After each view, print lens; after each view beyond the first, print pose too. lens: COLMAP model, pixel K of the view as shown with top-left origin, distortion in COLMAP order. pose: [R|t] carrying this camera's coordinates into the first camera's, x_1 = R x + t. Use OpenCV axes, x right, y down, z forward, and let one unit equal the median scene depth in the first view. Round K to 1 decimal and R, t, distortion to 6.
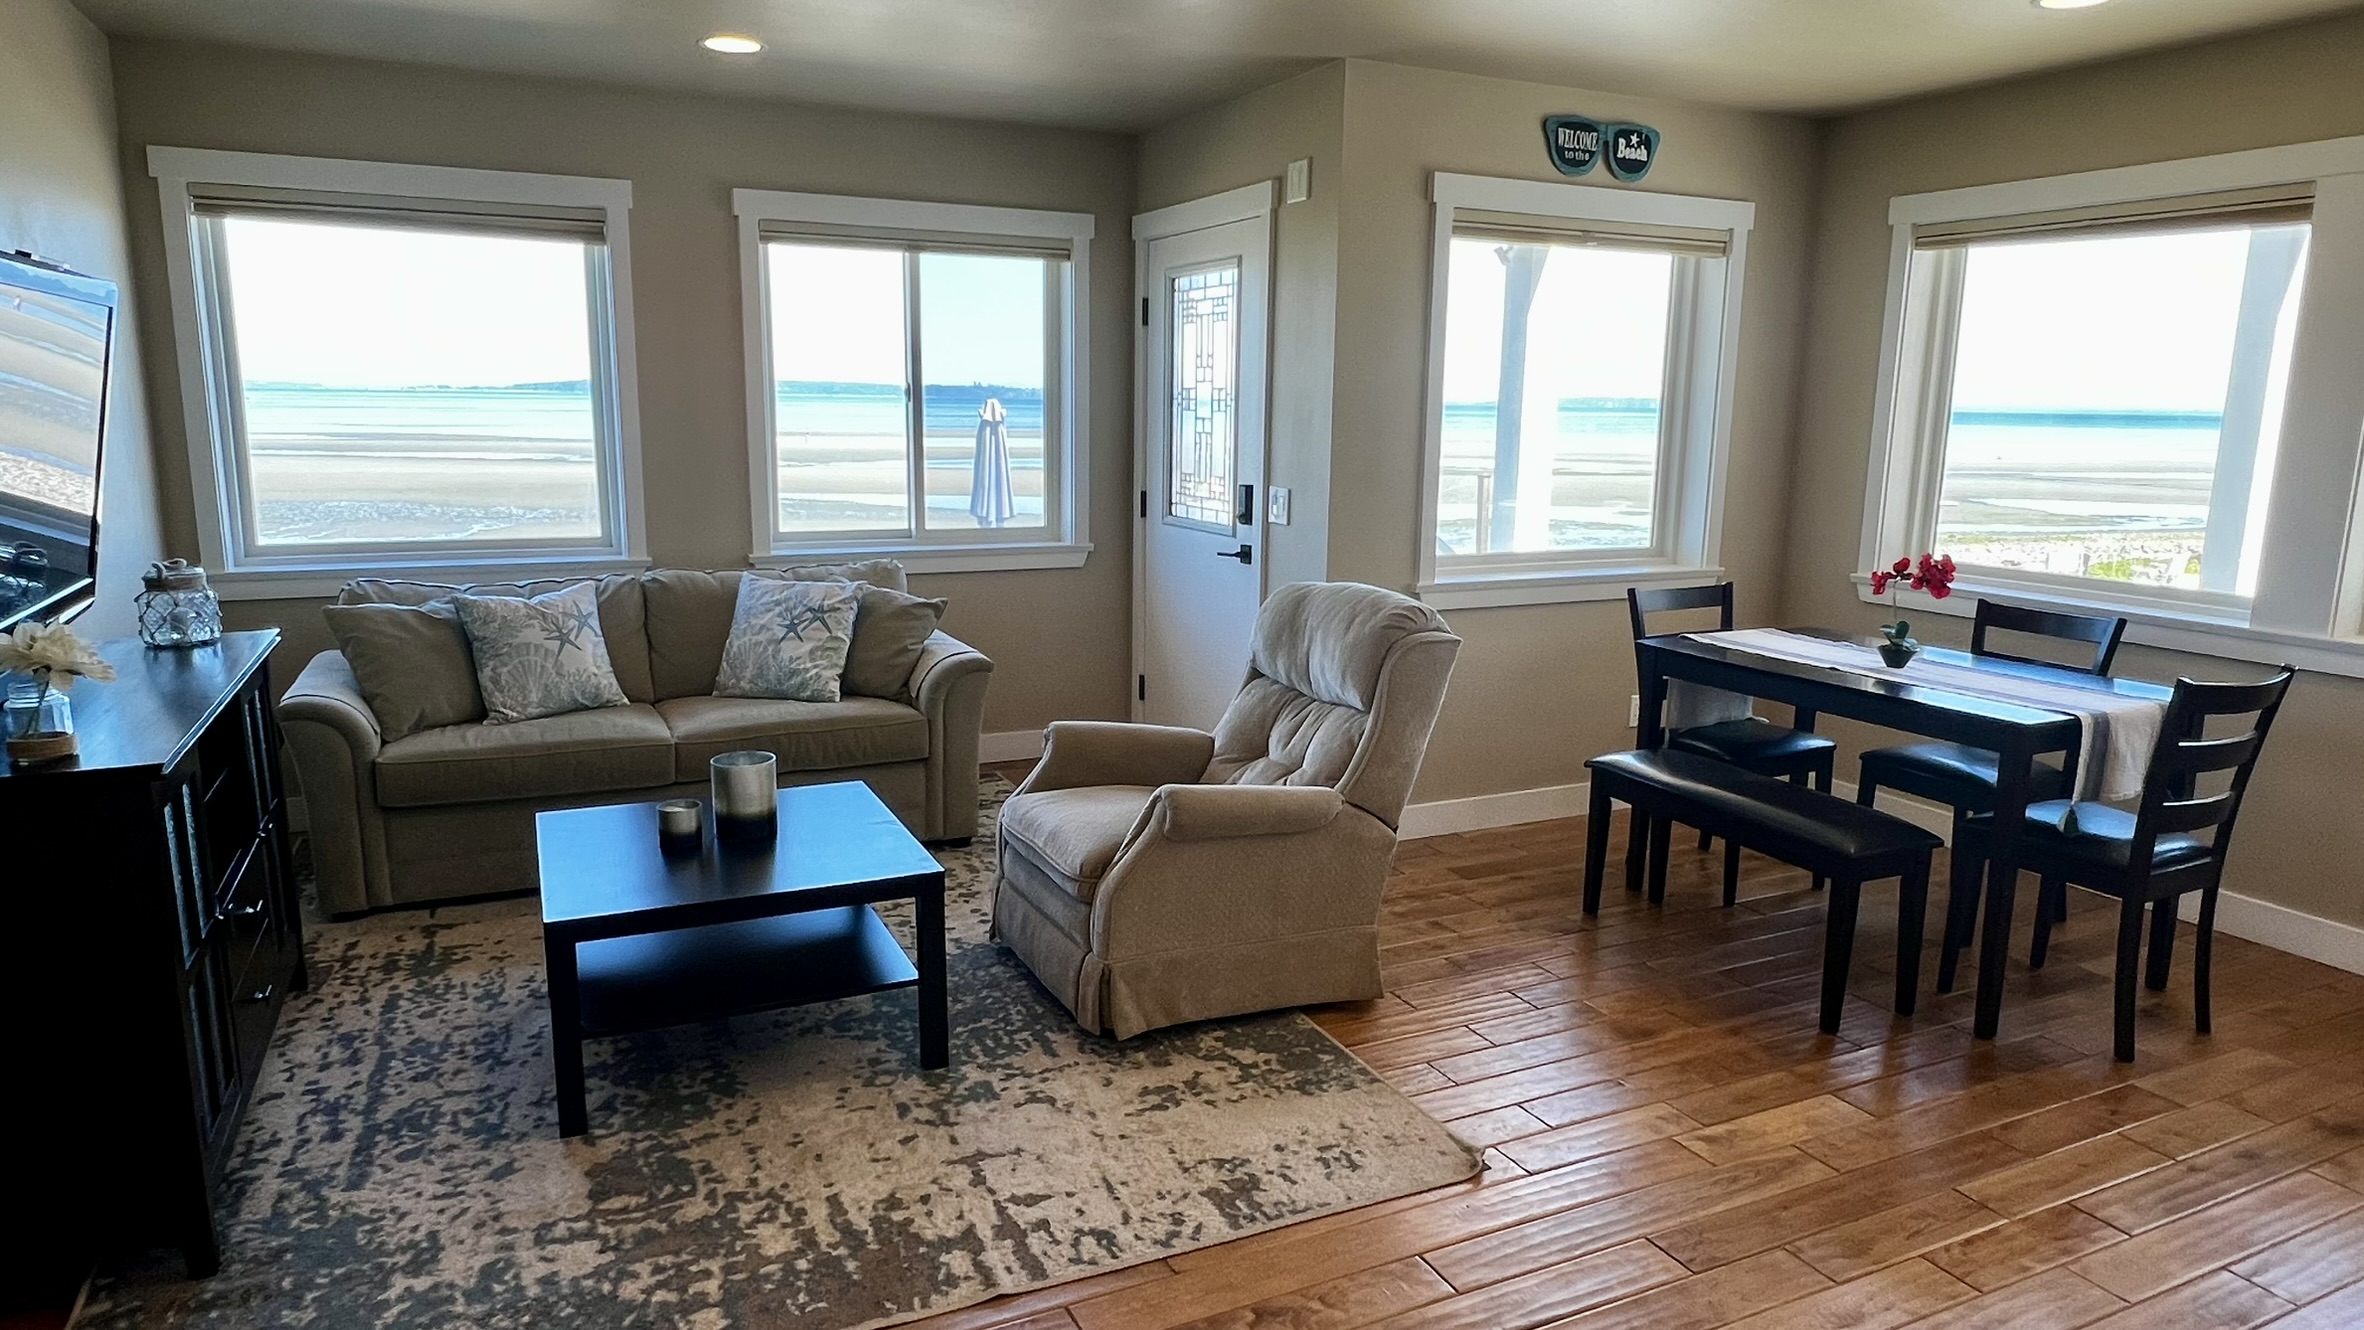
lens RADIAL K [[1417.3, 0, 1172.9], [0, 1417.3, 661.6], [0, 0, 1]] dist [-0.002914, 0.000099]
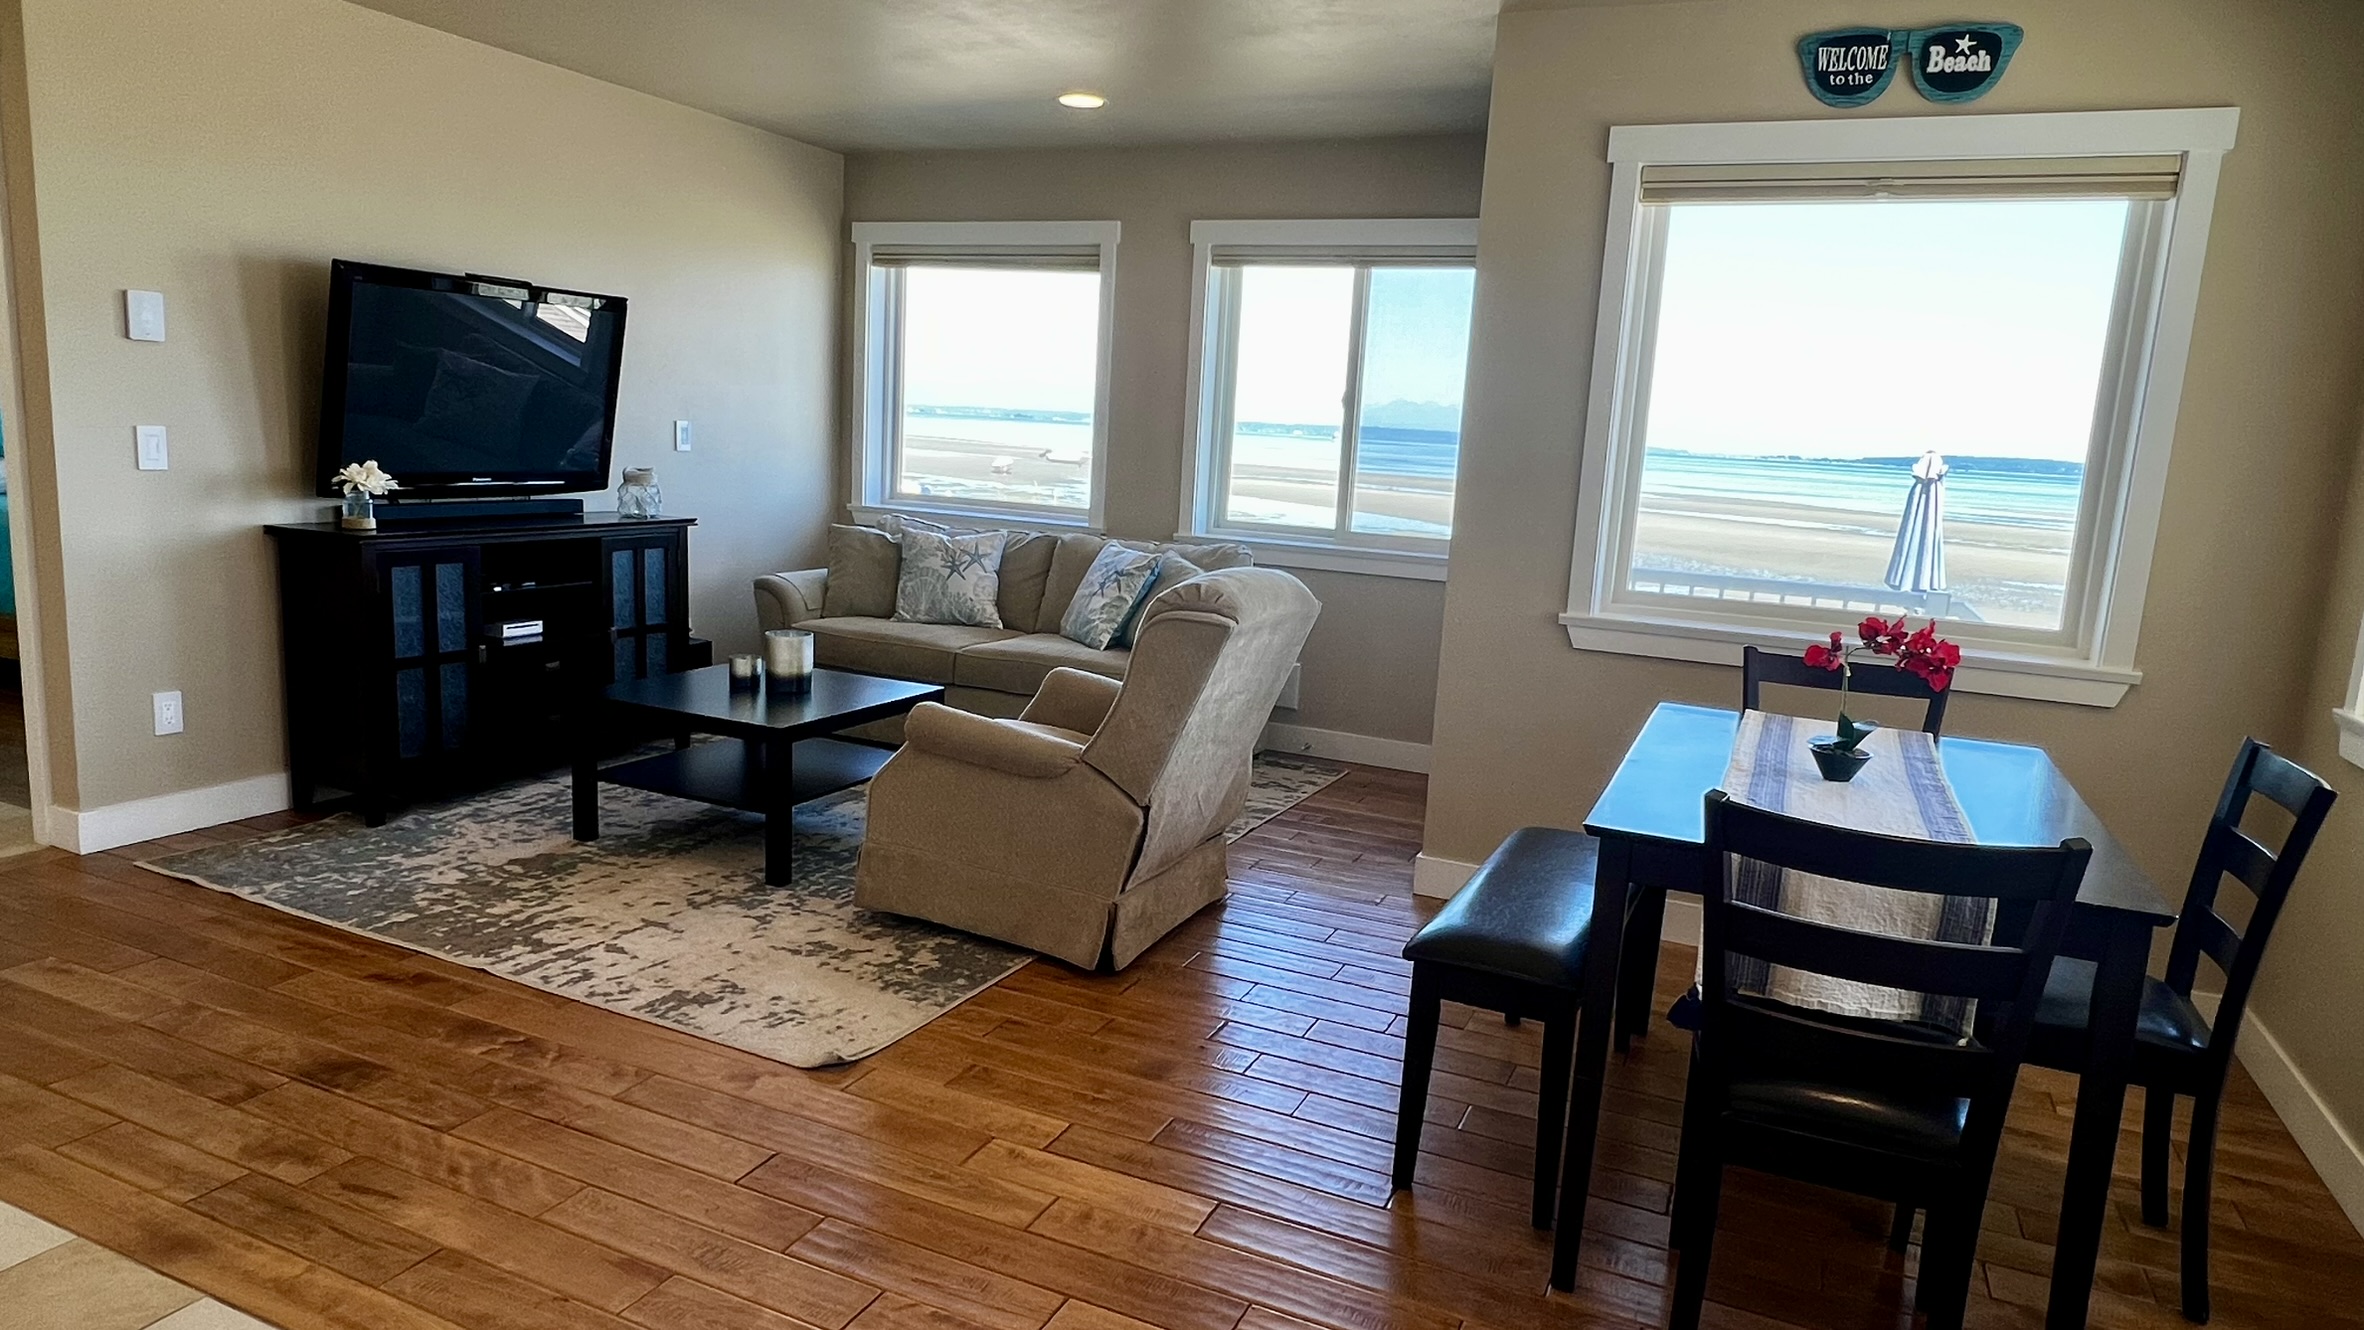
lens RADIAL K [[1417.3, 0, 1169.9], [0, 1417.3, 668.4], [0, 0, 1]] dist [-0.002914, 0.000099]
pose [[0.645532, 0.152150, -0.748425, 1.018243], [-0.184871, 0.981942, 0.040168, -0.021453], [0.741021, 0.112432, 0.662002, 0.416013]]
